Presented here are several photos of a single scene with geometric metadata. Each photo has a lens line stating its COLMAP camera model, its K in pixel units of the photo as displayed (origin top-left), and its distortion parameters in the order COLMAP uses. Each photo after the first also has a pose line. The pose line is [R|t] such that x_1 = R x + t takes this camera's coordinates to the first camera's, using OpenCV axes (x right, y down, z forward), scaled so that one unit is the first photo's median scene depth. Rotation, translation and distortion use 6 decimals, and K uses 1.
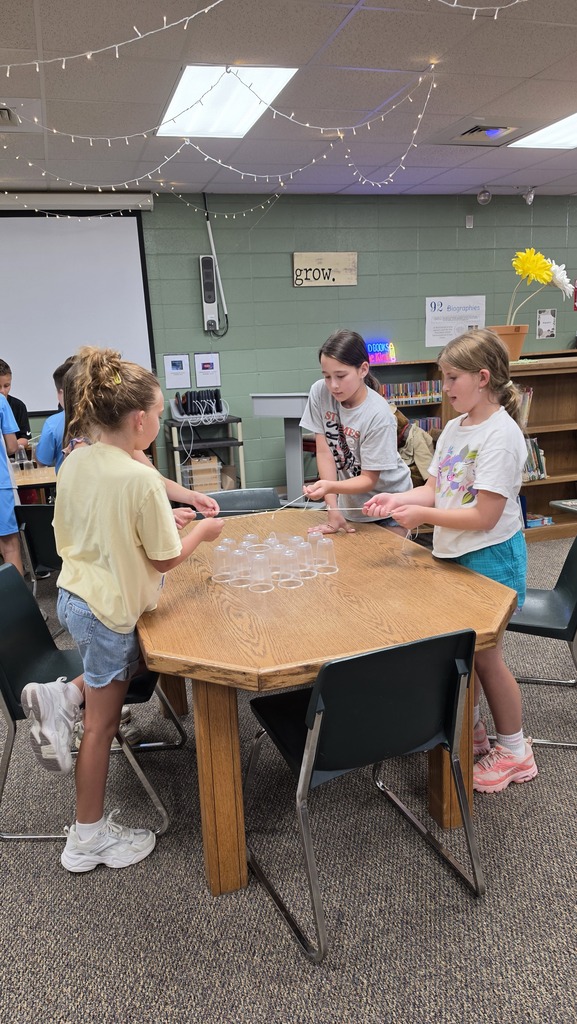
lens RADIAL K [[715.0, 0, 283.9], [0, 715.0, 519.6], [0, 0, 1]] dist [0.068106, -0.005110]
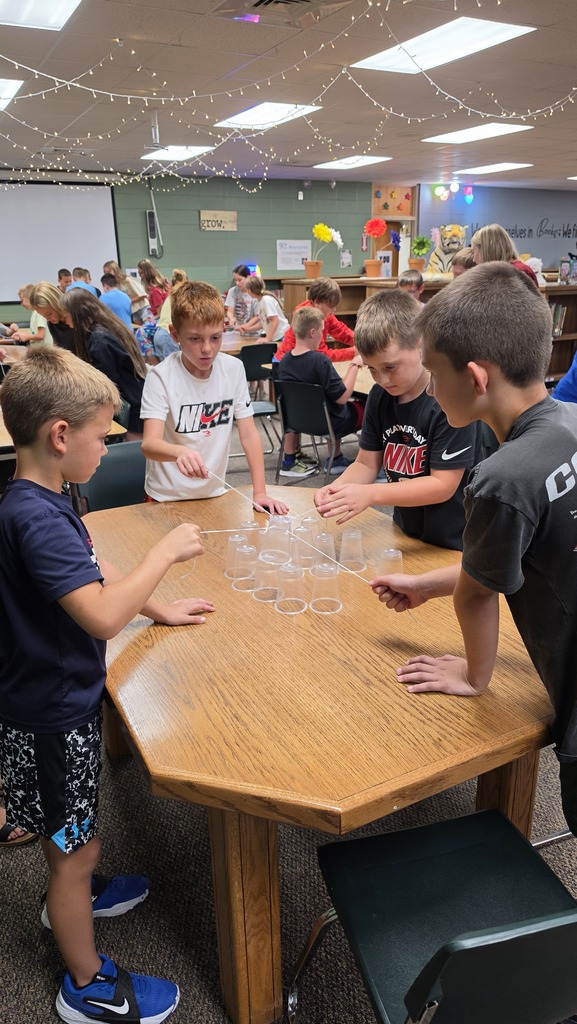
lens RADIAL K [[715.0, 0, 297.7], [0, 715.0, 509.9], [0, 0, 1]] dist [0.068106, -0.005110]
pose [[0.980521, -0.031278, 0.193910, -0.118938], [0.013282, 0.995538, 0.093422, 0.190111], [-0.195967, -0.089026, 0.976561, -0.823268]]
